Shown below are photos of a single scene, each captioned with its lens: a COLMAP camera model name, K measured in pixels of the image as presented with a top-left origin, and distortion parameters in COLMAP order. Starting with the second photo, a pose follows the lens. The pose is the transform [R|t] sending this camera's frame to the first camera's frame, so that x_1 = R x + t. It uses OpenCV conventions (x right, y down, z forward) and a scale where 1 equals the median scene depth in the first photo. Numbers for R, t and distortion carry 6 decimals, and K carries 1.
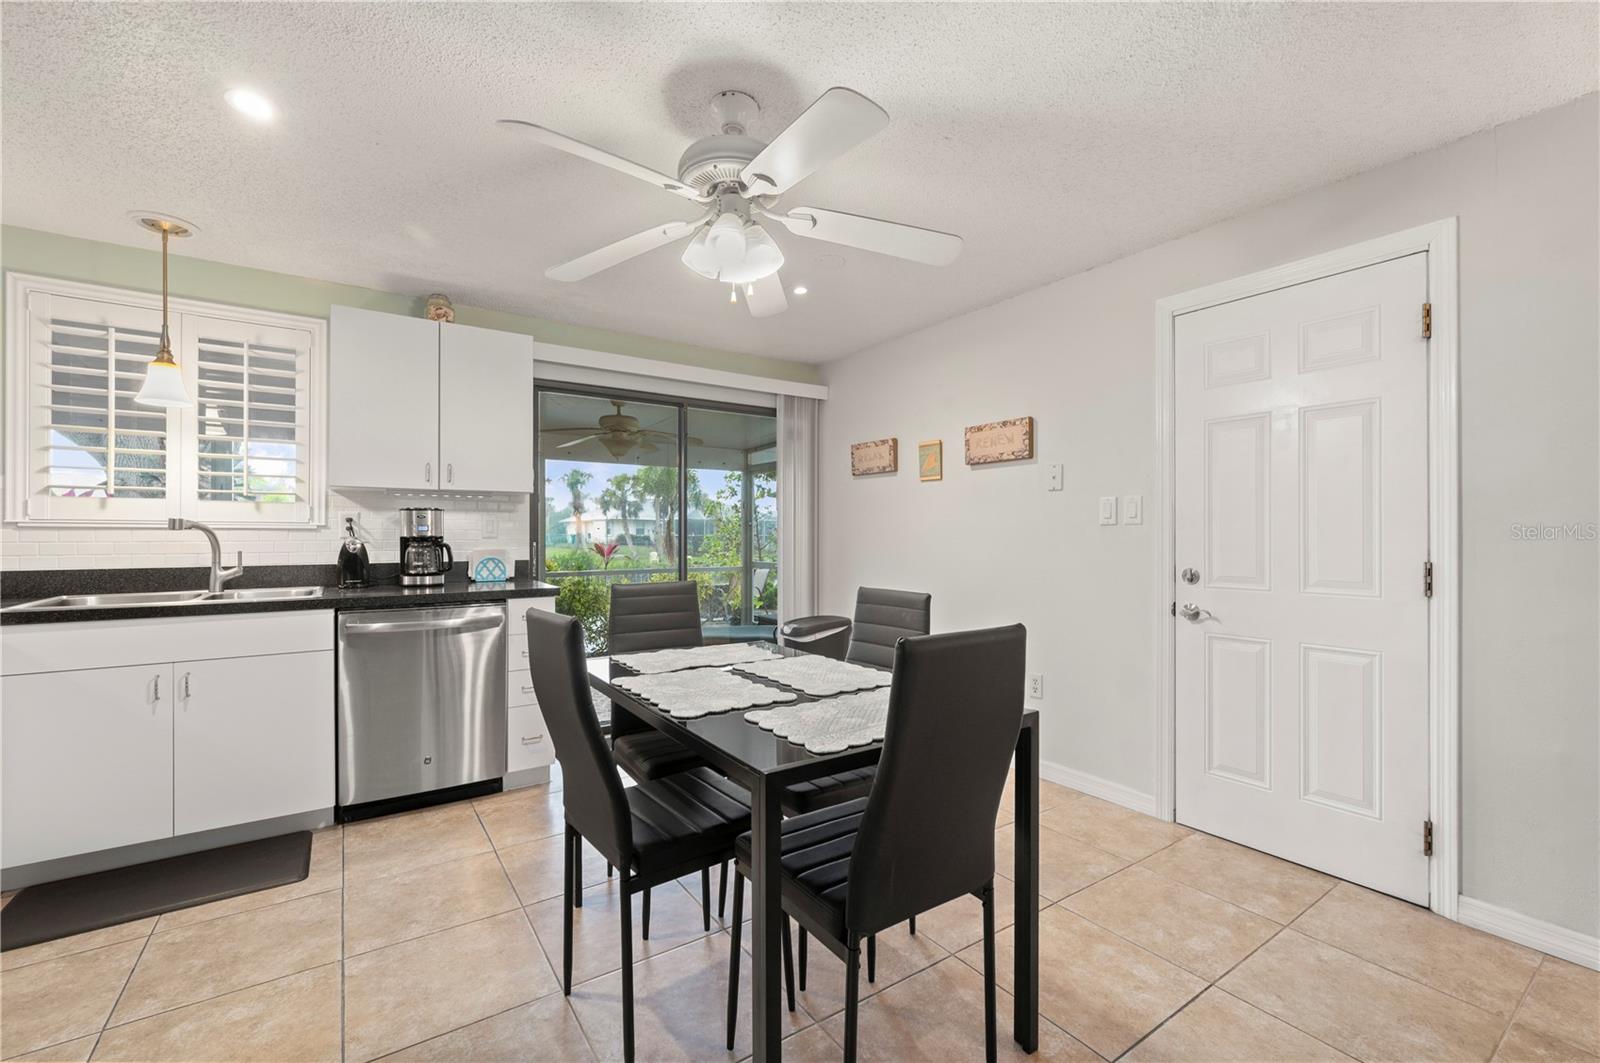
lens RADIAL K [[676.3, 0, 800.2], [0, 676.3, 538.1], [0, 0, 1]] dist [-0.000263, -0.000490]
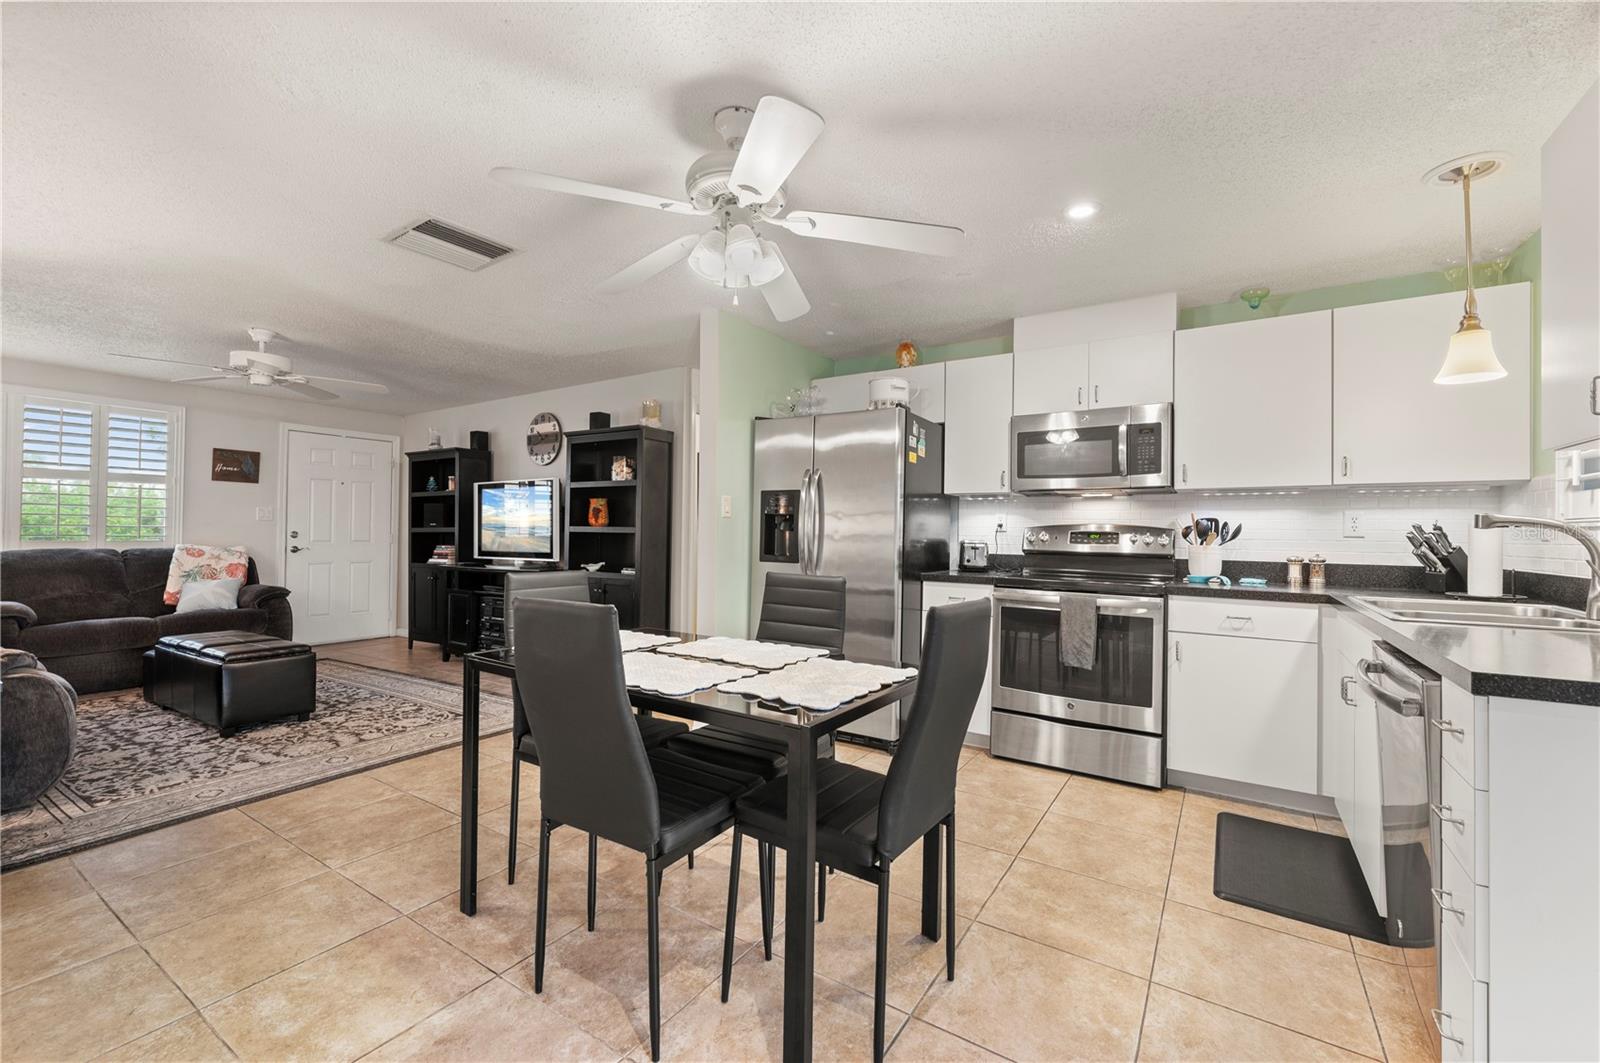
lens RADIAL K [[676.3, 0, 802.3], [0, 676.3, 525.0], [0, 0, 1]] dist [-0.000263, -0.000490]
pose [[-0.922642, -0.015534, -0.385344, 0.124836], [-0.013997, 0.999879, -0.006794, 0.001840], [0.385403, -0.000875, -0.922748, 1.216237]]
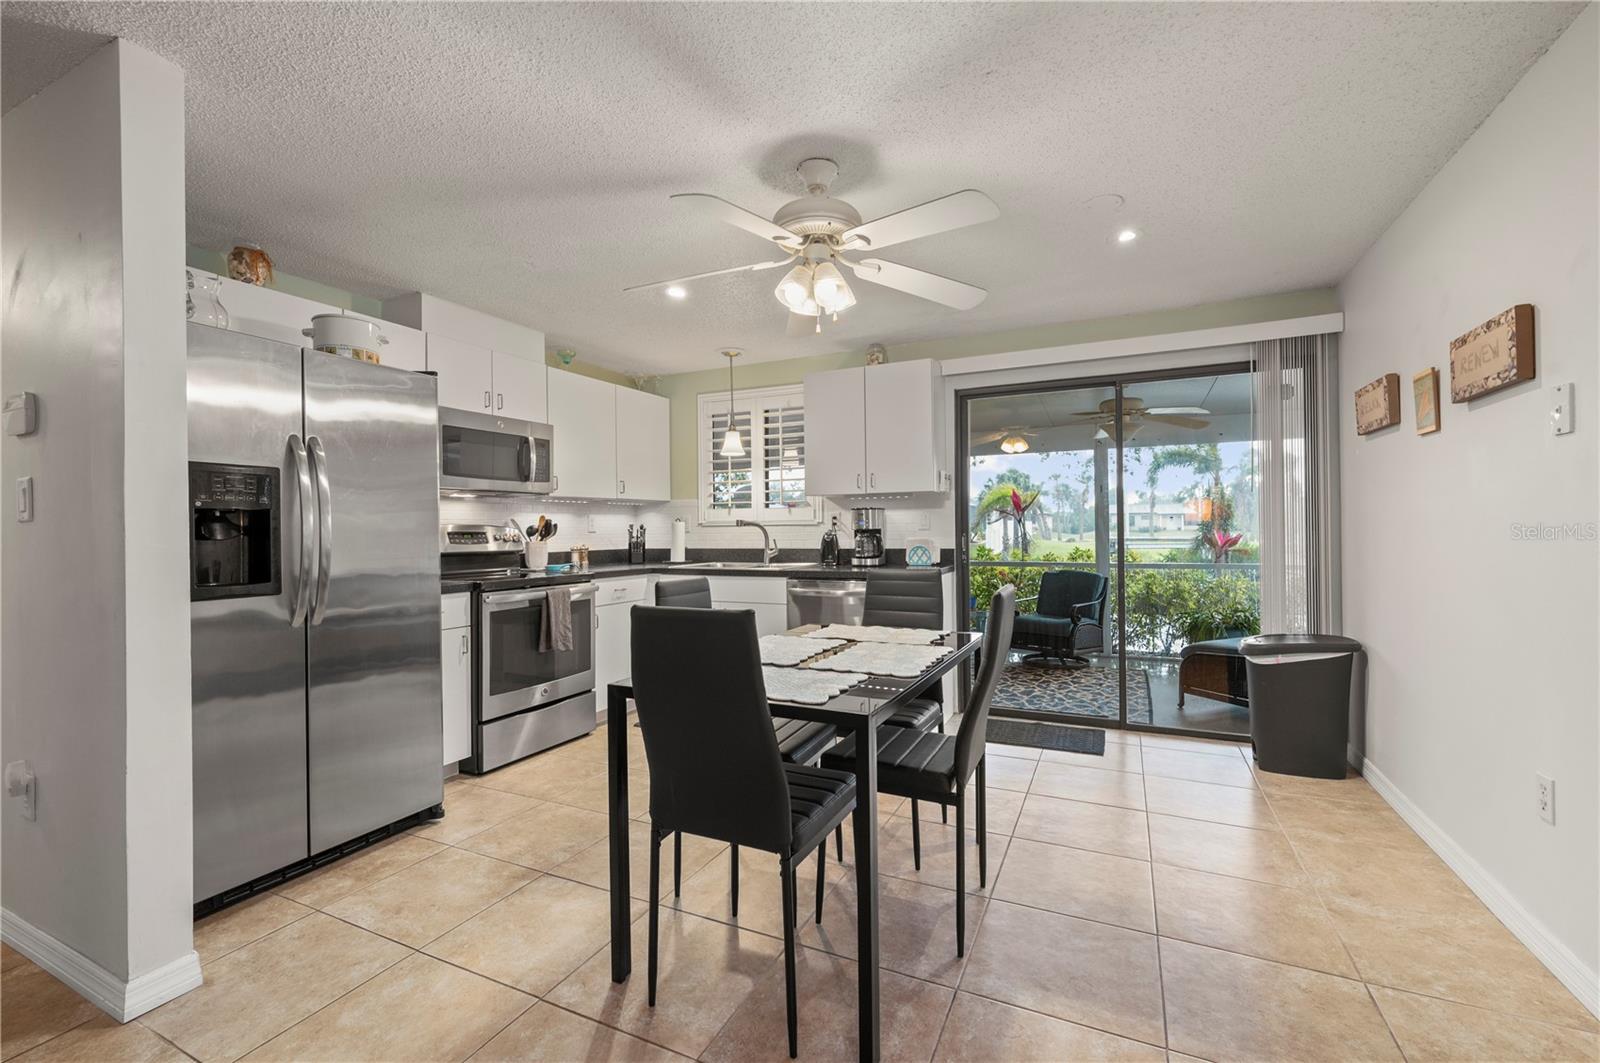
lens RADIAL K [[676.3, 0, 793.3], [0, 676.3, 528.1], [0, 0, 1]] dist [-0.000263, -0.000490]
pose [[0.499890, -0.007563, -0.866056, 0.538276], [0.006387, 0.999967, -0.005046, 0.001604], [0.866065, -0.003009, 0.499922, 0.216017]]
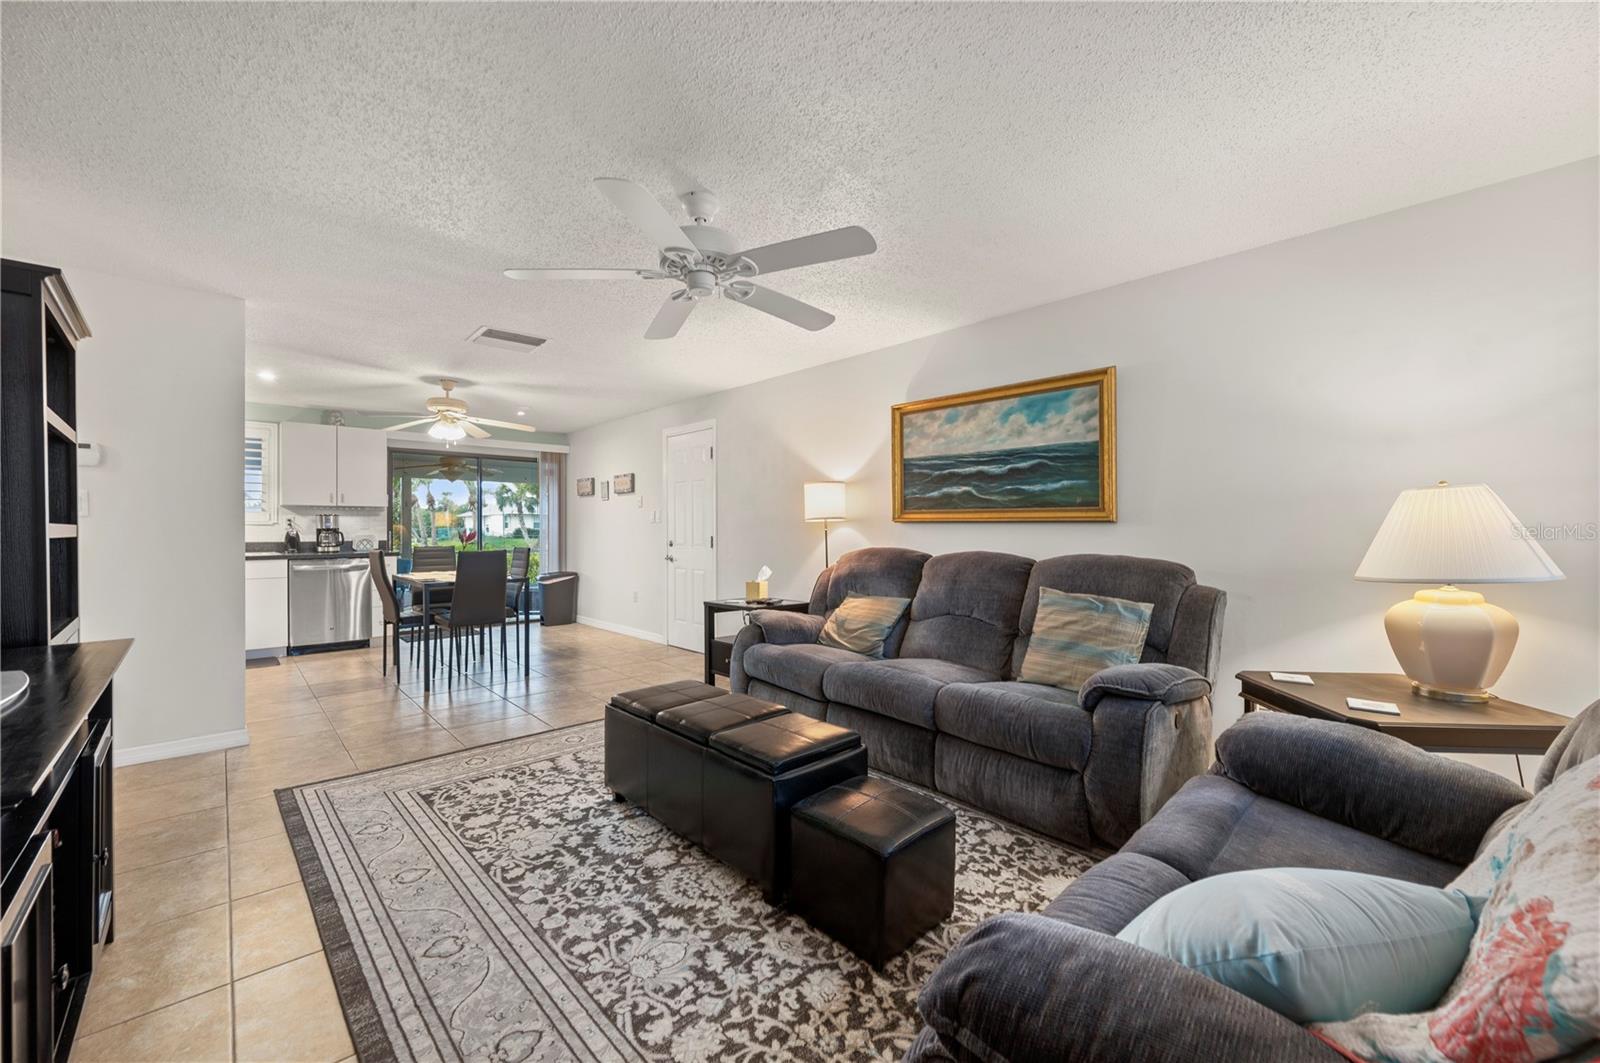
lens RADIAL K [[633.7, 0, 799.5], [0, 633.7, 523.6], [0, 0, 1]] dist [-0.000743, 0.000101]
pose [[0.989531, -0.000813, 0.144321, 0.601764], [0.002540, 0.999927, -0.011788, 0.009928], [-0.144301, 0.012031, 0.989461, -1.150987]]
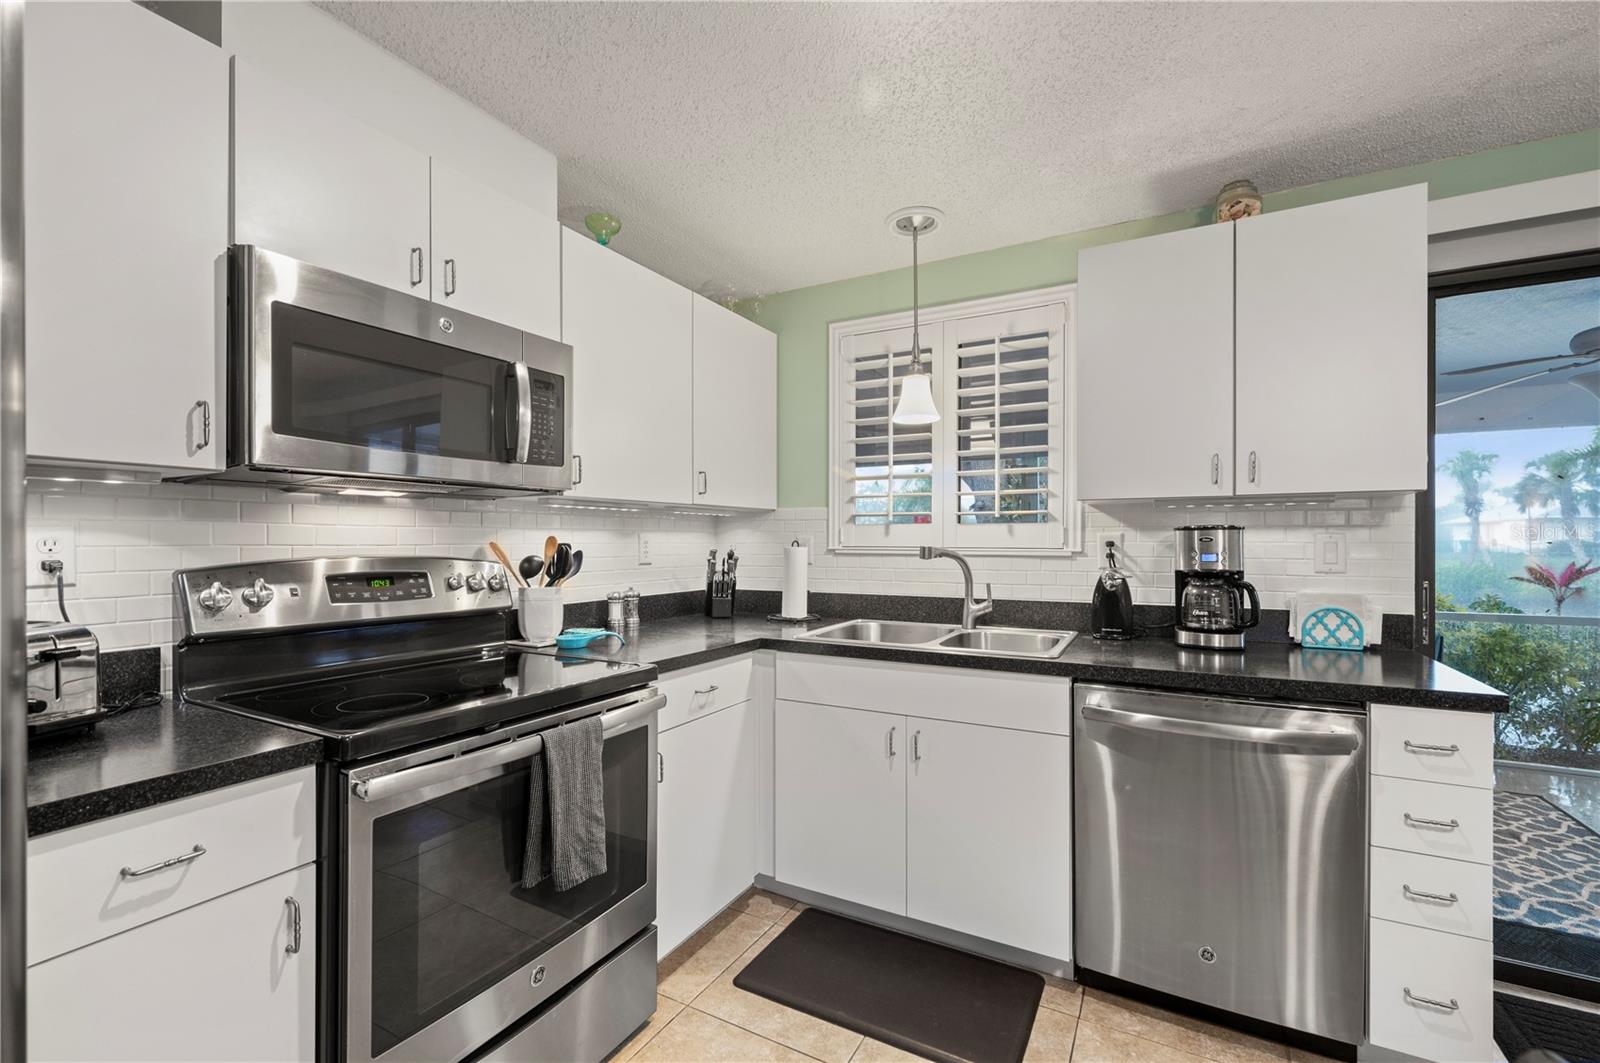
lens RADIAL K [[676.3, 0, 796.6], [0, 676.3, 539.1], [0, 0, 1]] dist [-0.000263, -0.000490]
pose [[0.452912, -0.001462, -0.891554, -0.167476], [-0.003896, 0.999986, -0.003619, -0.028883], [0.891547, 0.005113, 0.452900, 0.369215]]
